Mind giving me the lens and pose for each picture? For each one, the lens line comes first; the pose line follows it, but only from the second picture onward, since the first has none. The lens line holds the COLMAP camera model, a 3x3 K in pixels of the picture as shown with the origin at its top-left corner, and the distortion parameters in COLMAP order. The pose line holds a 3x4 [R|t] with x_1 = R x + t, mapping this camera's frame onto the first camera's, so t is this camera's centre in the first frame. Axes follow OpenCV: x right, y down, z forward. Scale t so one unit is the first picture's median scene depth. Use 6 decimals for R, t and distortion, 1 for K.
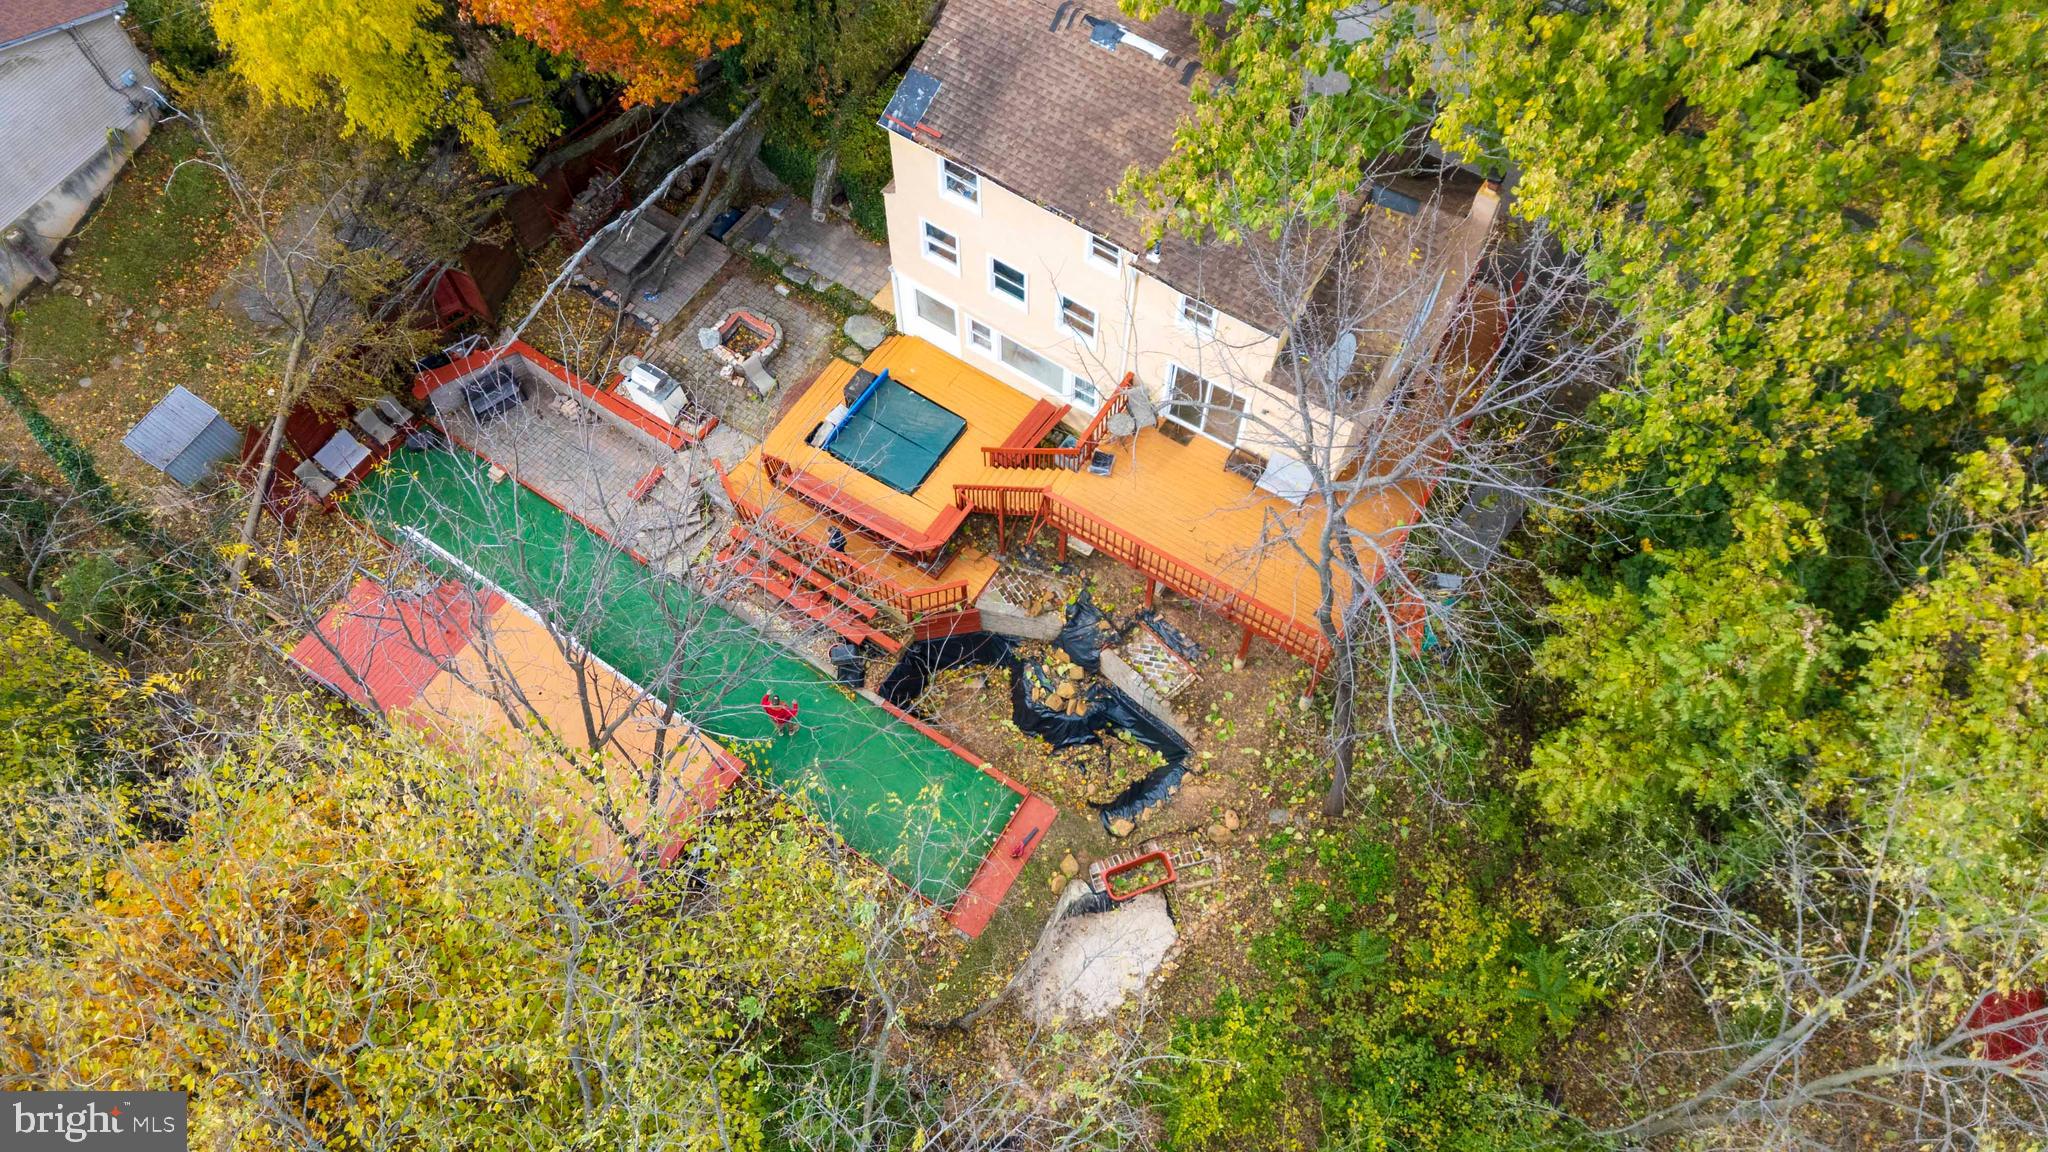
lens RADIAL K [[1411.1, 0, 1024.0], [0, 1411.1, 576.0], [0, 0, 1]] dist [0.107881, -0.154658]
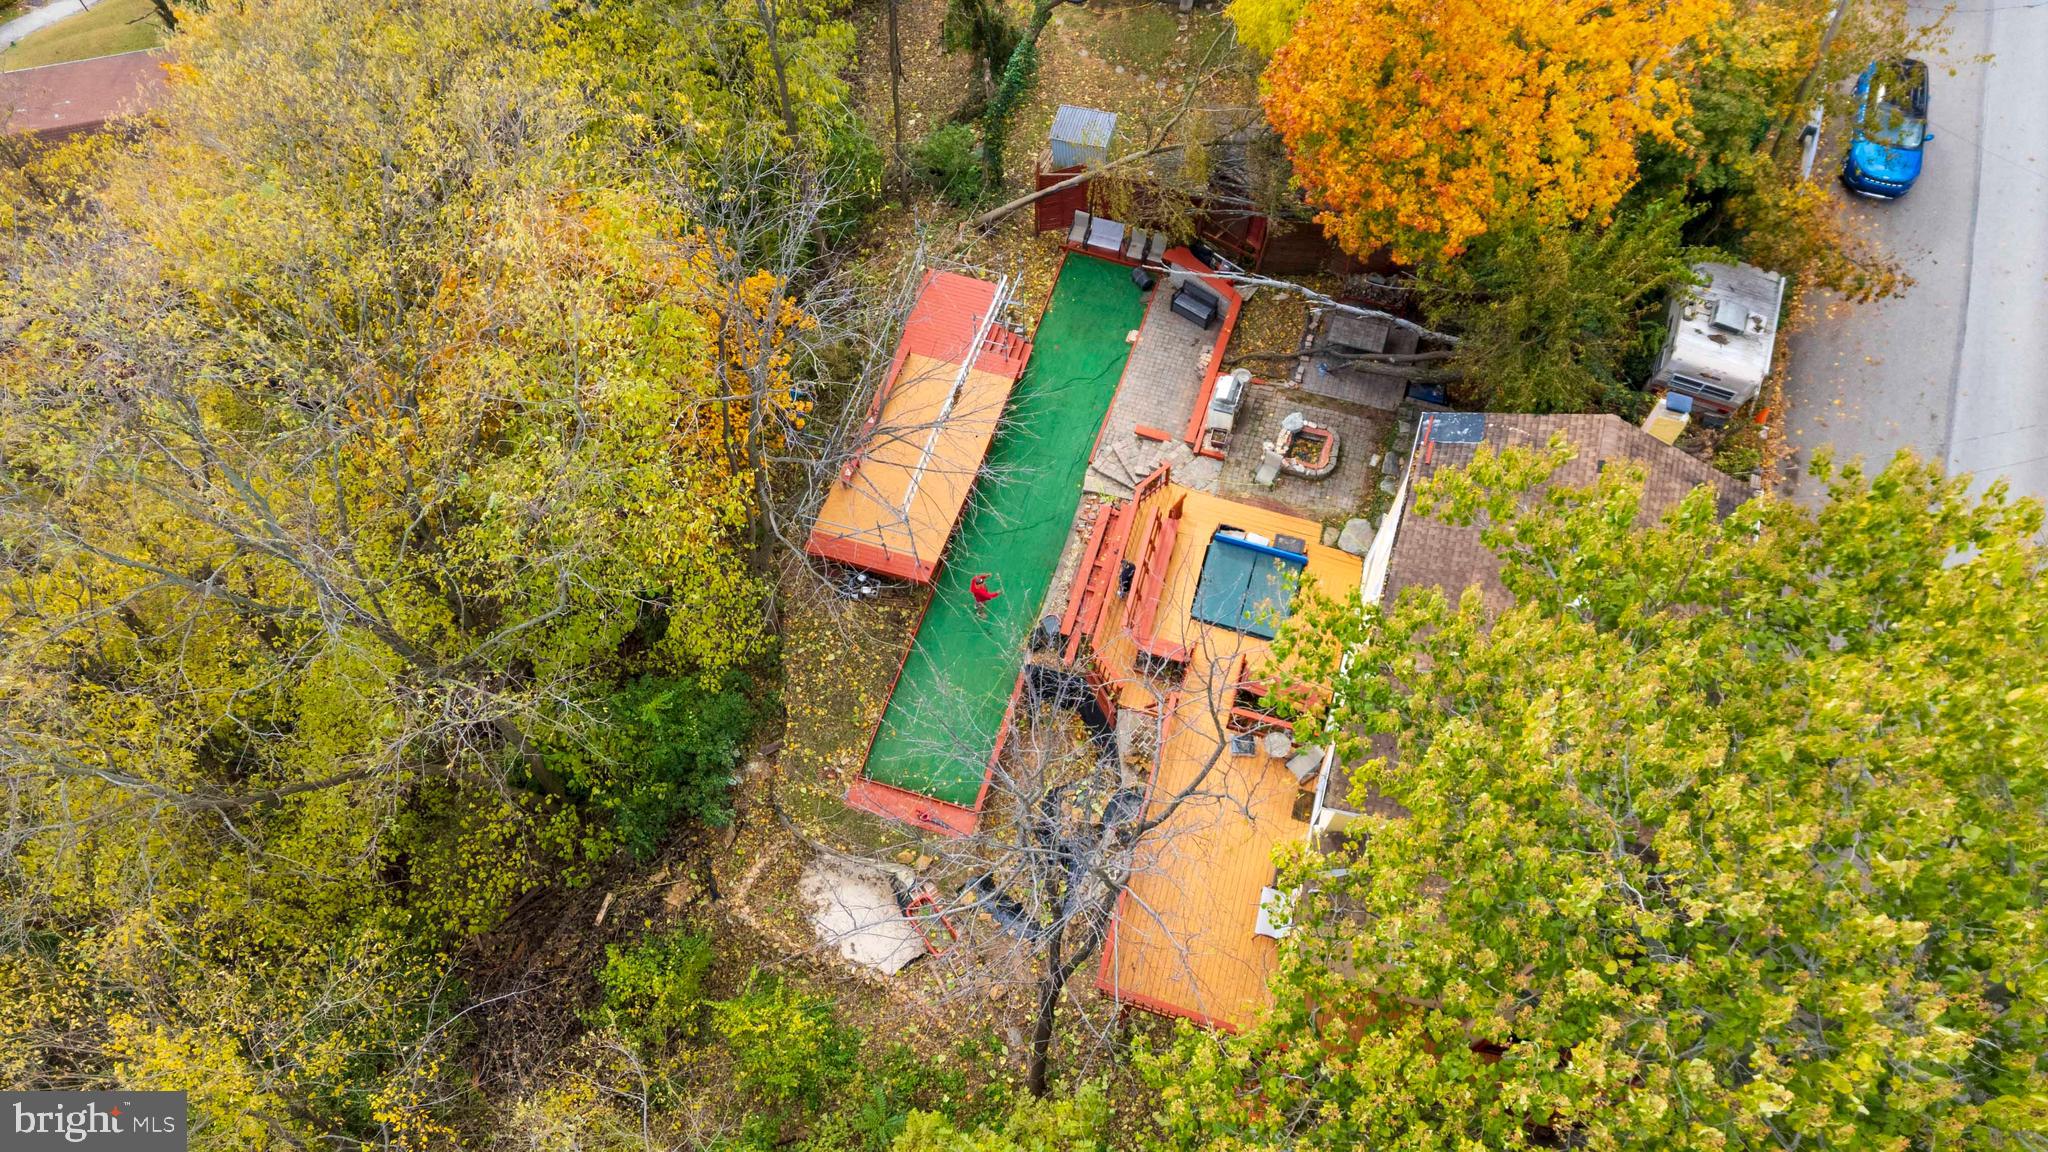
lens RADIAL K [[1411.1, 0, 1024.0], [0, 1411.1, 576.0], [0, 0, 1]] dist [0.107881, -0.154658]
pose [[0.269771, 0.849774, -0.452888, 0.354183], [-0.850146, 0.431053, 0.302399, -0.292607], [0.452189, 0.303443, 0.838718, 0.006677]]
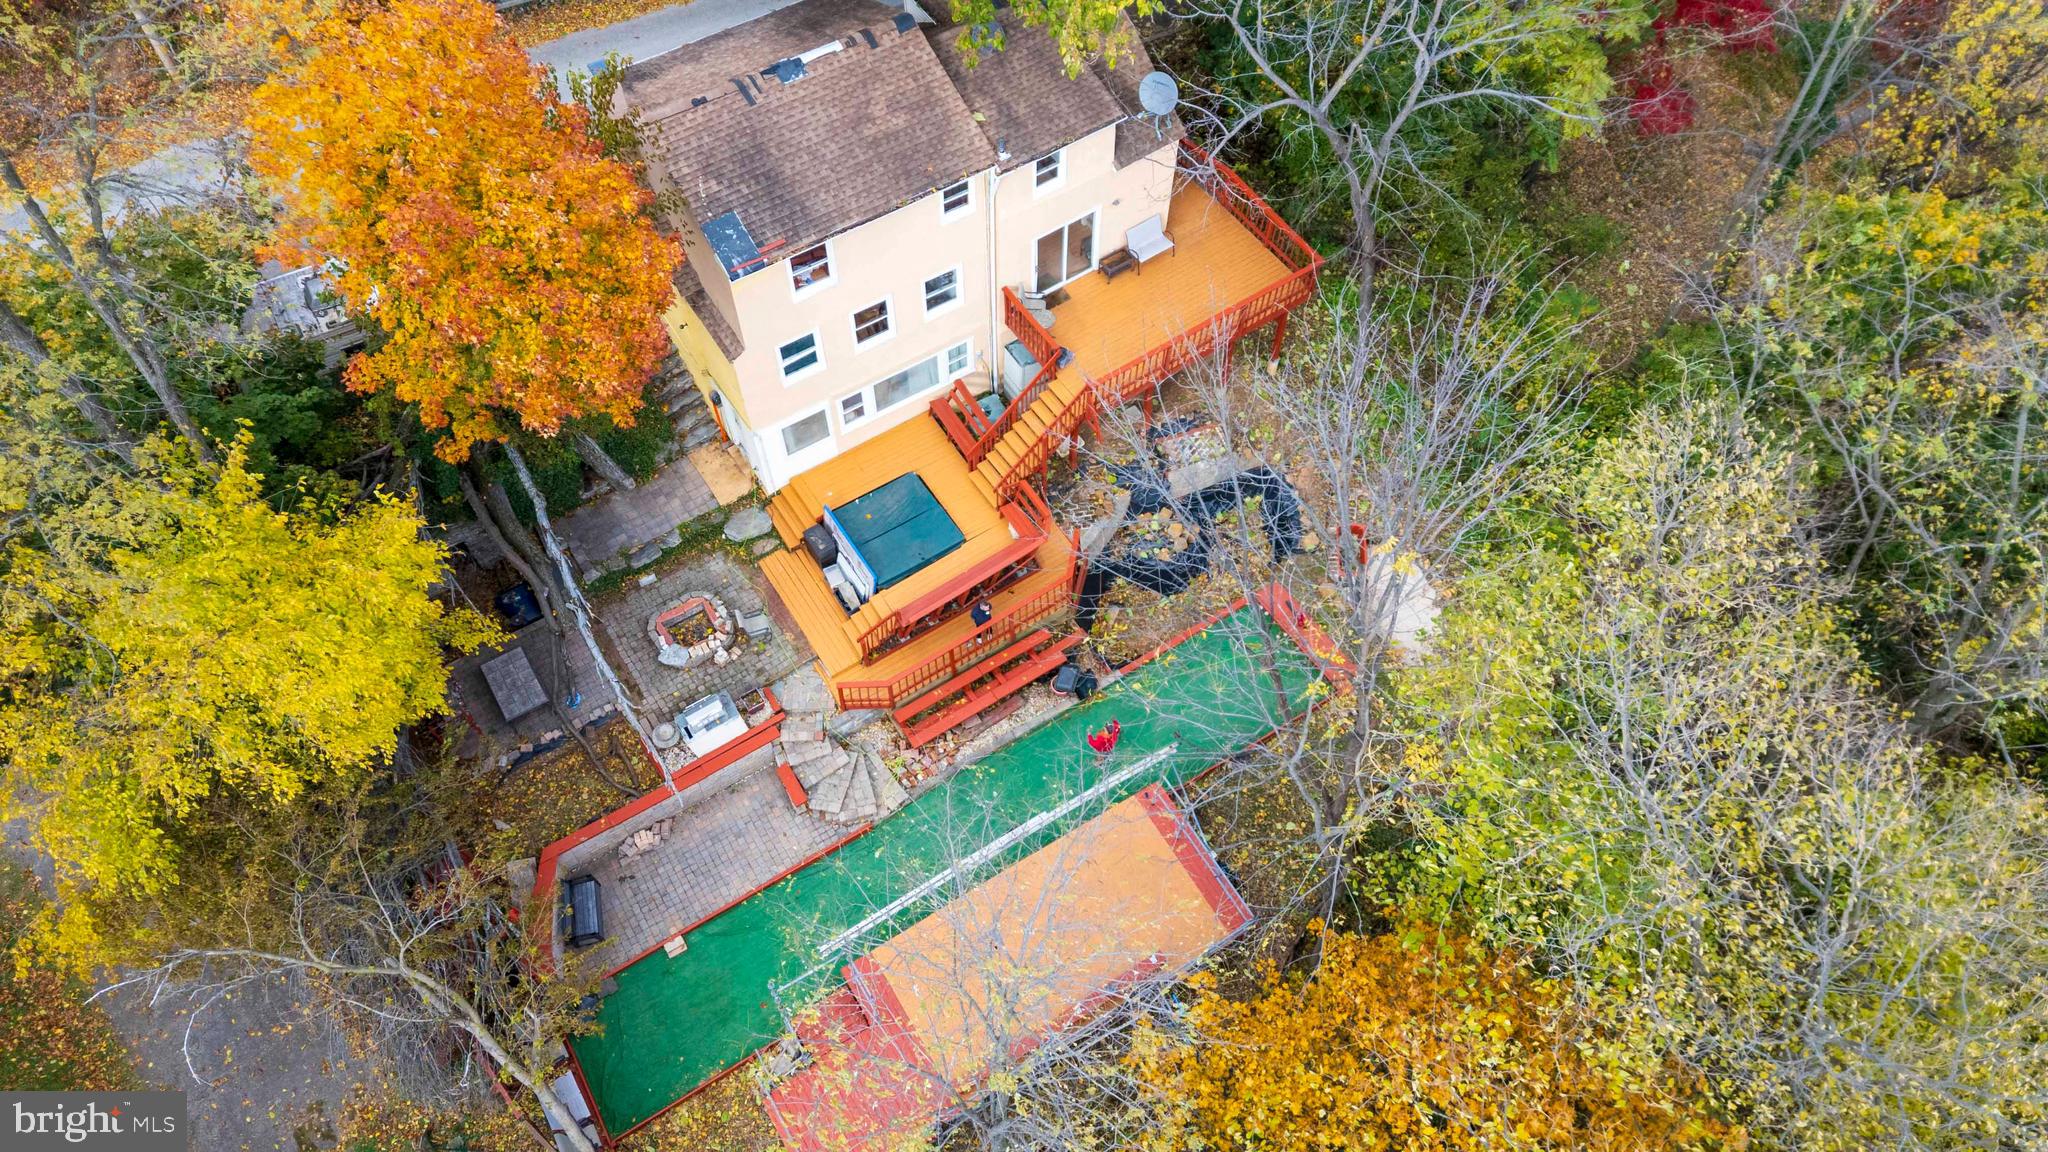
lens RADIAL K [[1411.1, 0, 1024.0], [0, 1411.1, 576.0], [0, 0, 1]] dist [0.107881, -0.154658]
pose [[0.408031, -0.774656, 0.483135, -0.567430], [0.810215, 0.551154, 0.199452, -0.209777], [-0.420789, 0.310060, 0.852525, 0.131672]]
